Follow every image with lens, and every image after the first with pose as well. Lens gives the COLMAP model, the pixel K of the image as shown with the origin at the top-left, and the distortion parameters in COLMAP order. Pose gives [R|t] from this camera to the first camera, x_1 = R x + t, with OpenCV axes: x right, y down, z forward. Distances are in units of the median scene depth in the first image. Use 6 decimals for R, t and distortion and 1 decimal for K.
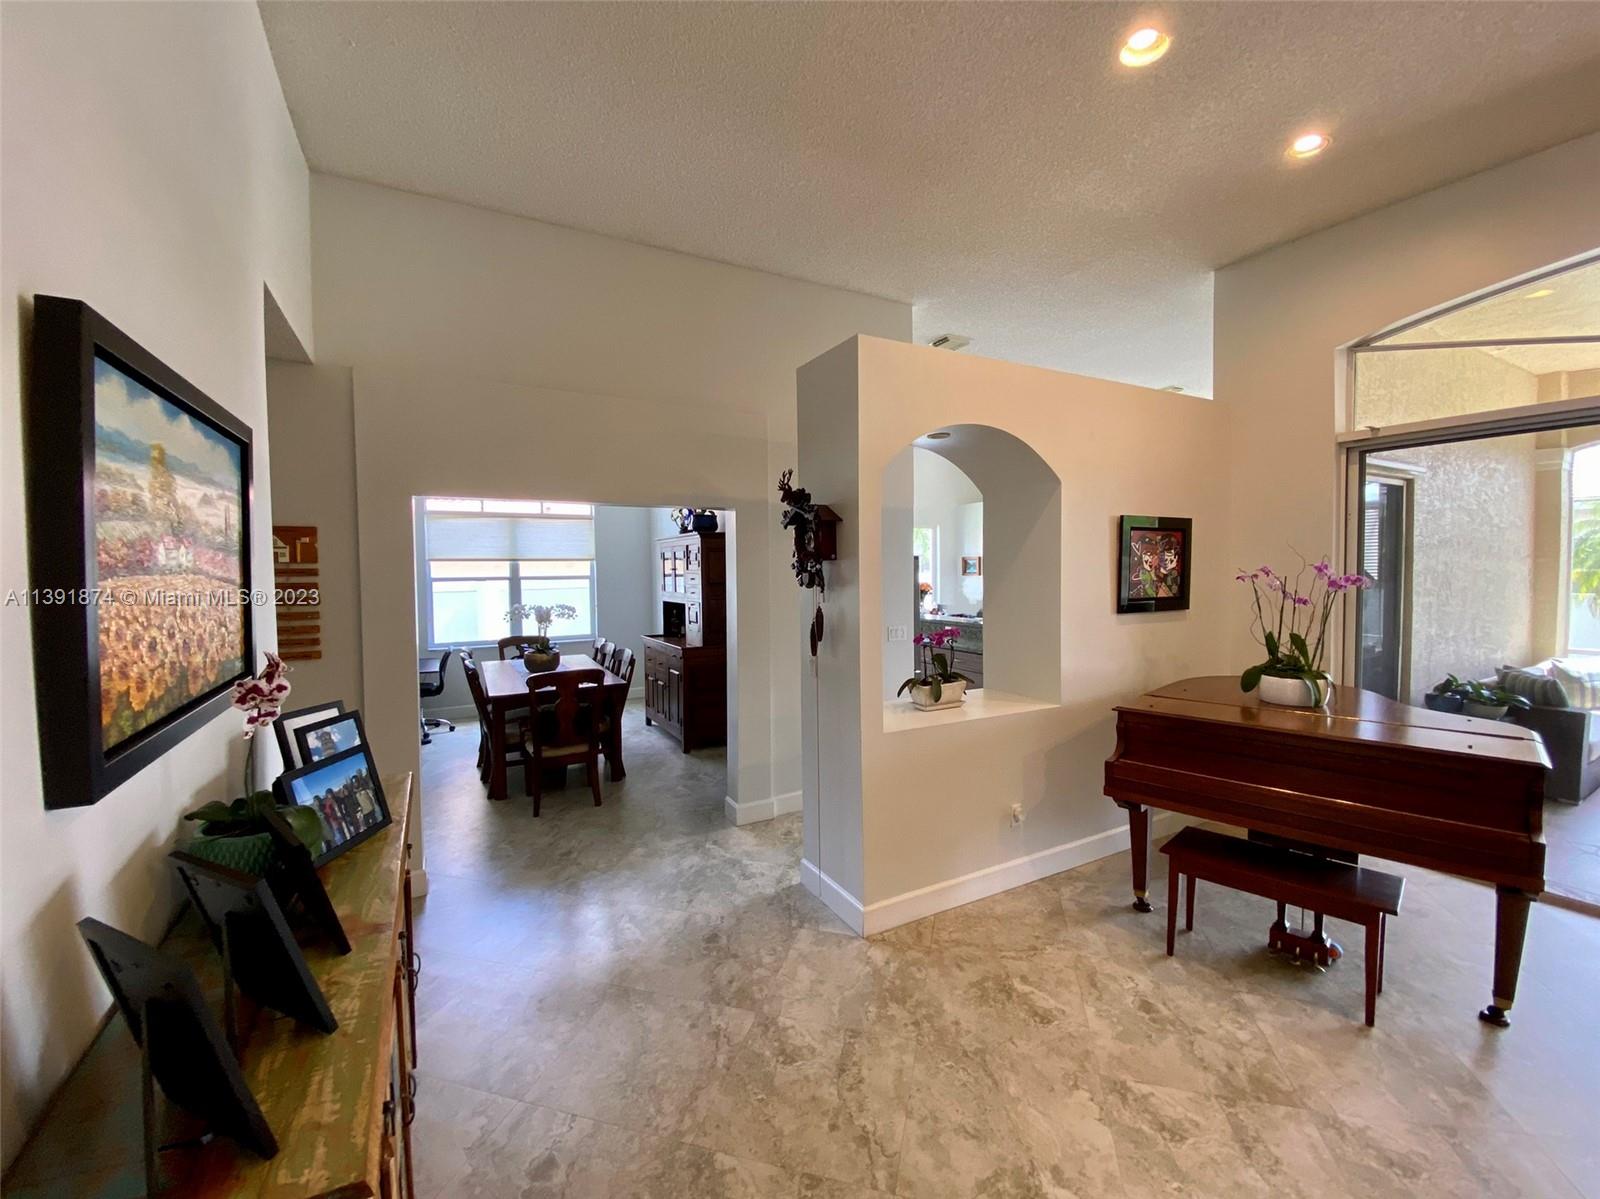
lens RADIAL K [[663.4, 0, 801.3], [0, 663.4, 595.2], [0, 0, 1]] dist [-0.019812, -0.000606]
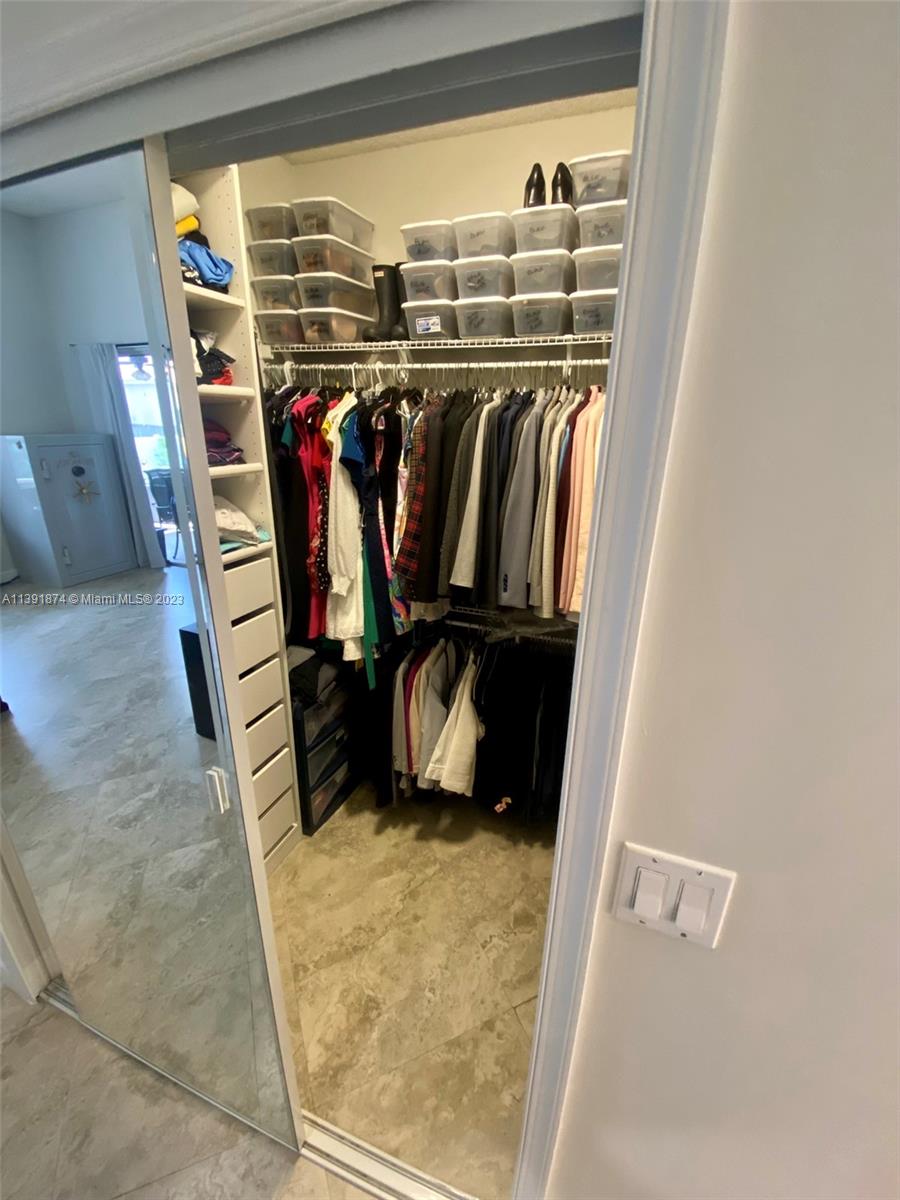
lens RADIAL K [[497.5, 0, 447.9], [0, 497.5, 600.5], [0, 0, 1]] dist [-0.019812, -0.000606]
pose [[-0.651218, -0.269282, 0.709508, -0.113684], [0.015191, 0.930115, 0.366953, -0.013378], [-0.758738, 0.249745, -0.601617, 0.326651]]
